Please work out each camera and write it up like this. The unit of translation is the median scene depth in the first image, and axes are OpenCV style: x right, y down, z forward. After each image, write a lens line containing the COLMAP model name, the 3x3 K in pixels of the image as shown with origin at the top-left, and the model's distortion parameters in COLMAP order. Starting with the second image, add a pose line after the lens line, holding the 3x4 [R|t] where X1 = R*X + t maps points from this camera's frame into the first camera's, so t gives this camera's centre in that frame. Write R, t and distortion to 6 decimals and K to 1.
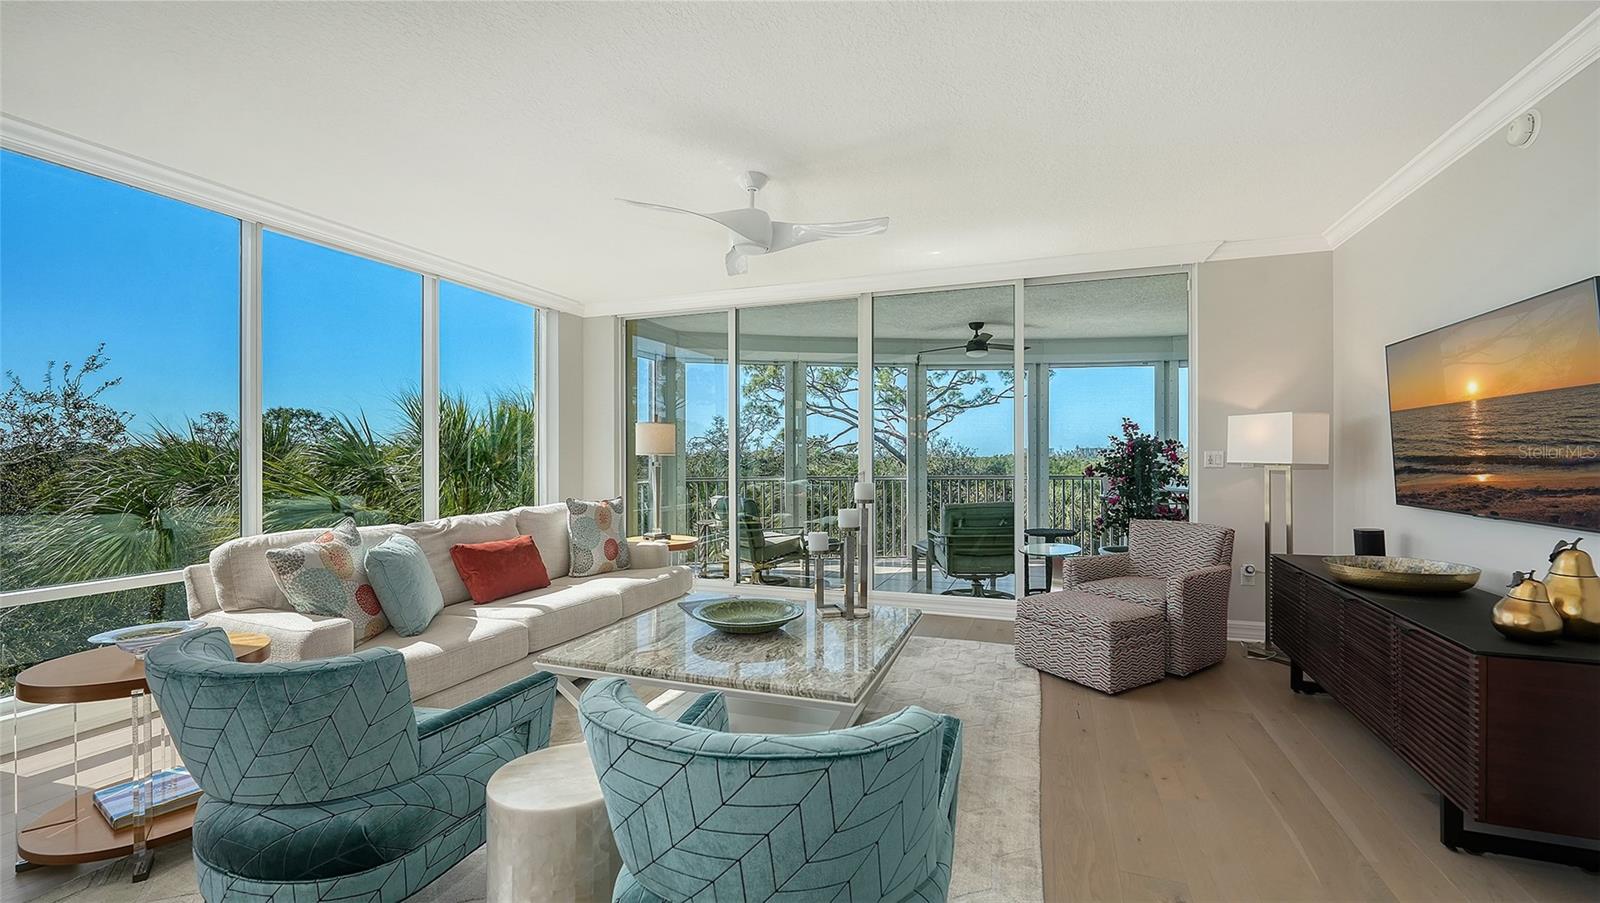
lens RADIAL K [[666.0, 0, 804.9], [0, 666.0, 456.2], [0, 0, 1]] dist [-0.002035, -0.000419]
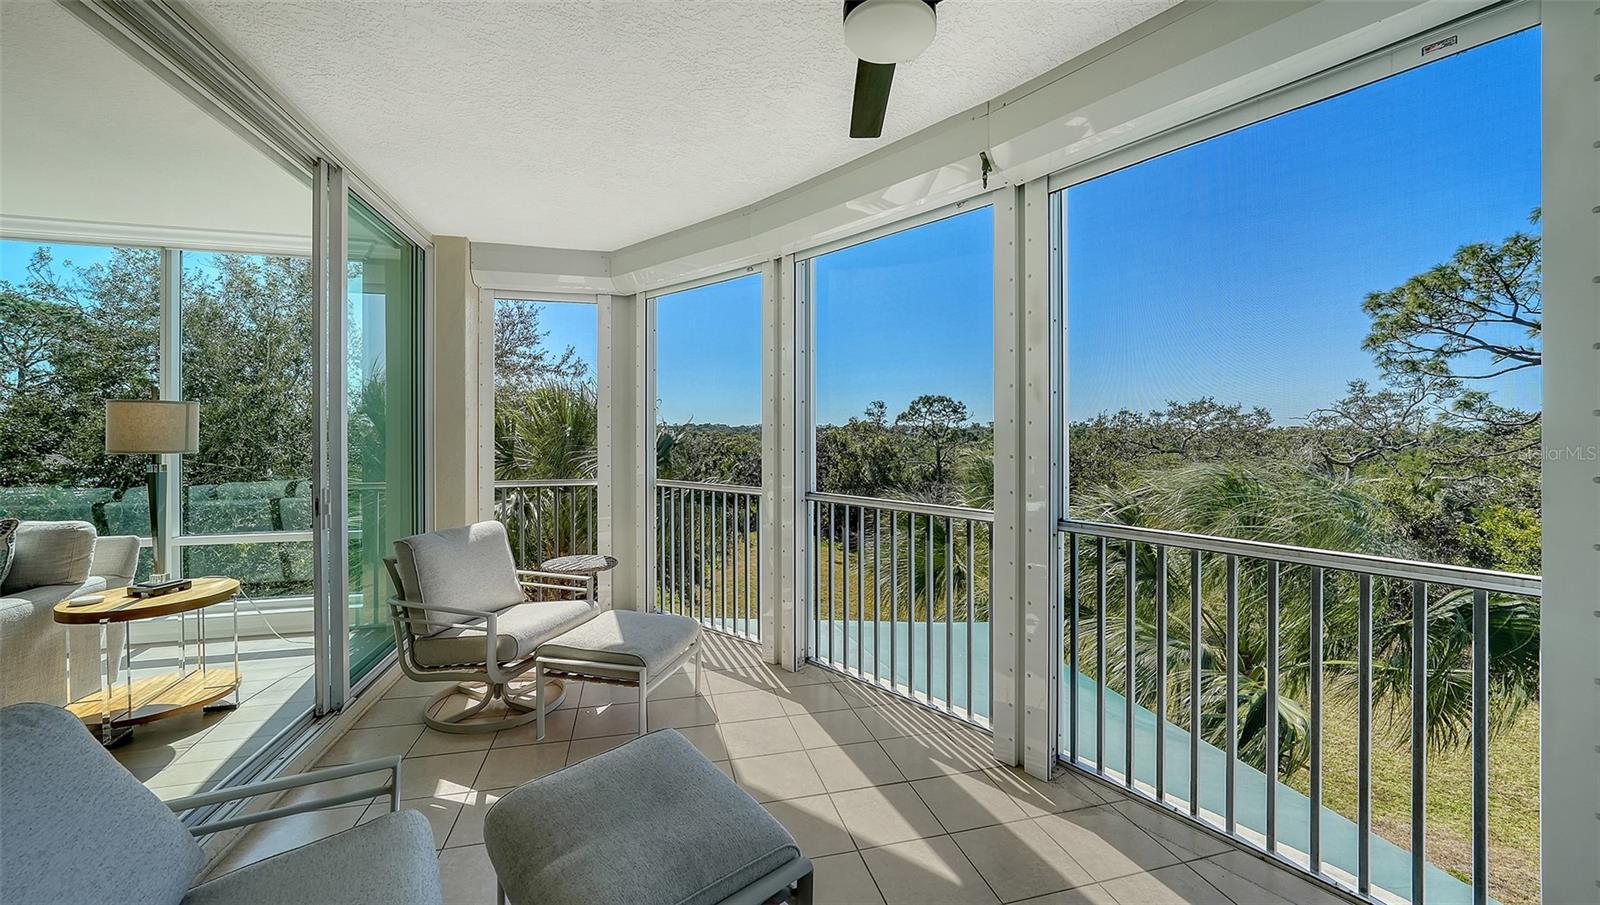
lens RADIAL K [[608.4, 0, 806.3], [0, 608.4, 424.1], [0, 0, 1]] dist [-0.002946, -0.000154]
pose [[0.586051, -0.006619, -0.810247, 0.550552], [-0.003876, 0.999932, -0.010972, -0.021275], [0.810265, 0.009571, 0.585985, 1.168220]]
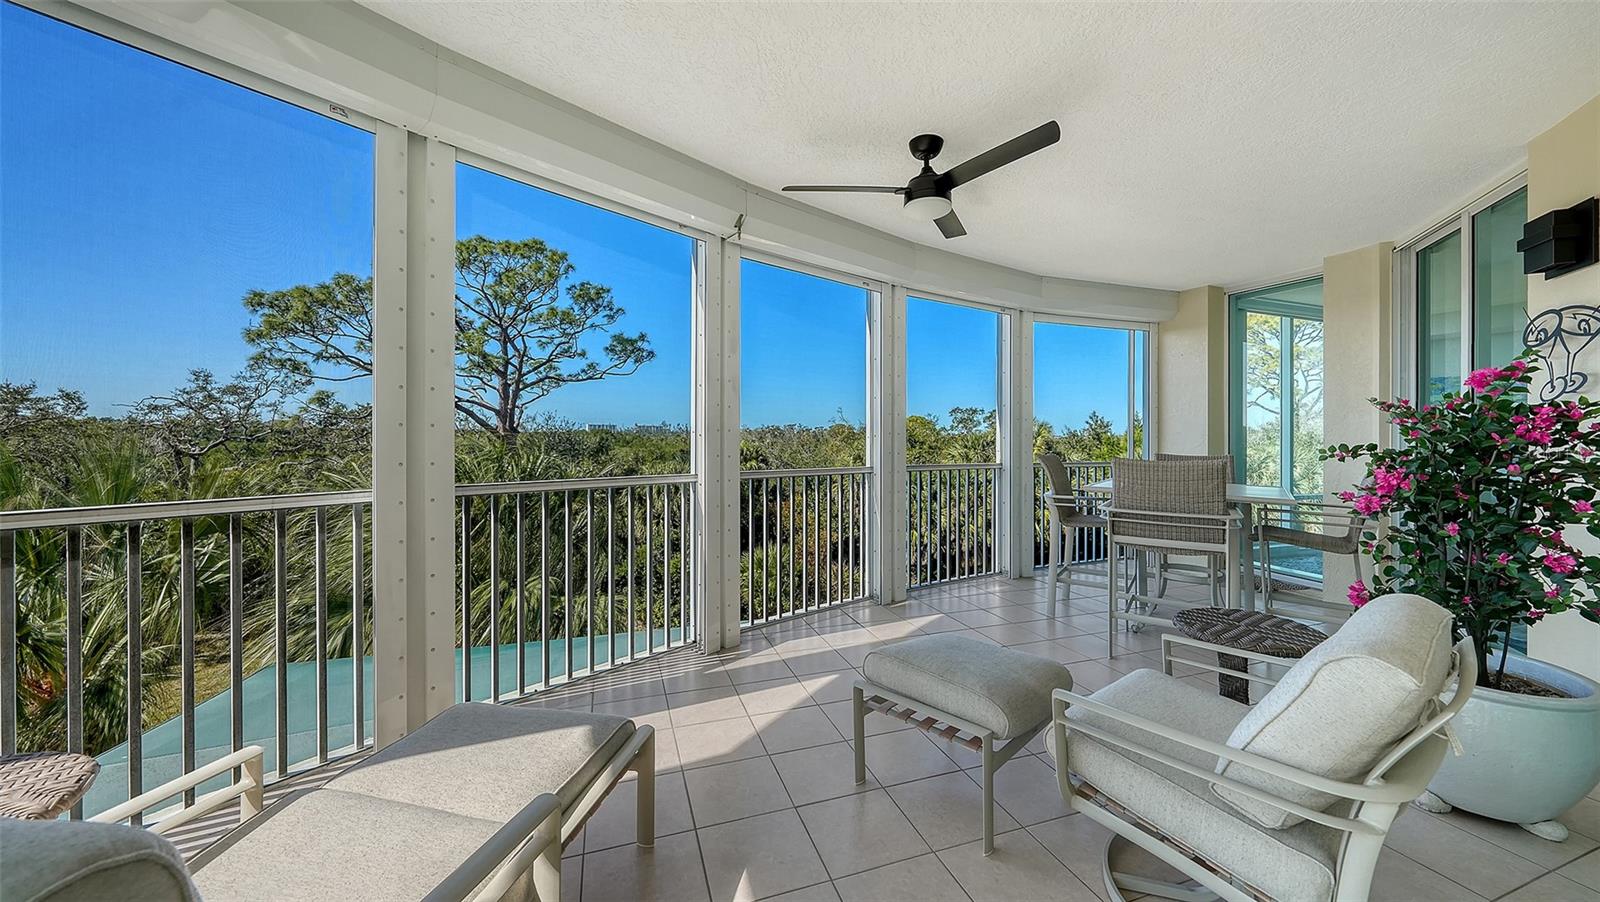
lens RADIAL K [[557.8, 0, 808.4], [0, 557.8, 441.6], [0, 0, 1]] dist [0.000400, -0.000135]
pose [[0.770437, 0.004864, 0.637497, -0.063076], [-0.016381, 0.999792, 0.012168, -0.000438], [-0.637306, -0.019817, 0.770356, 1.043170]]
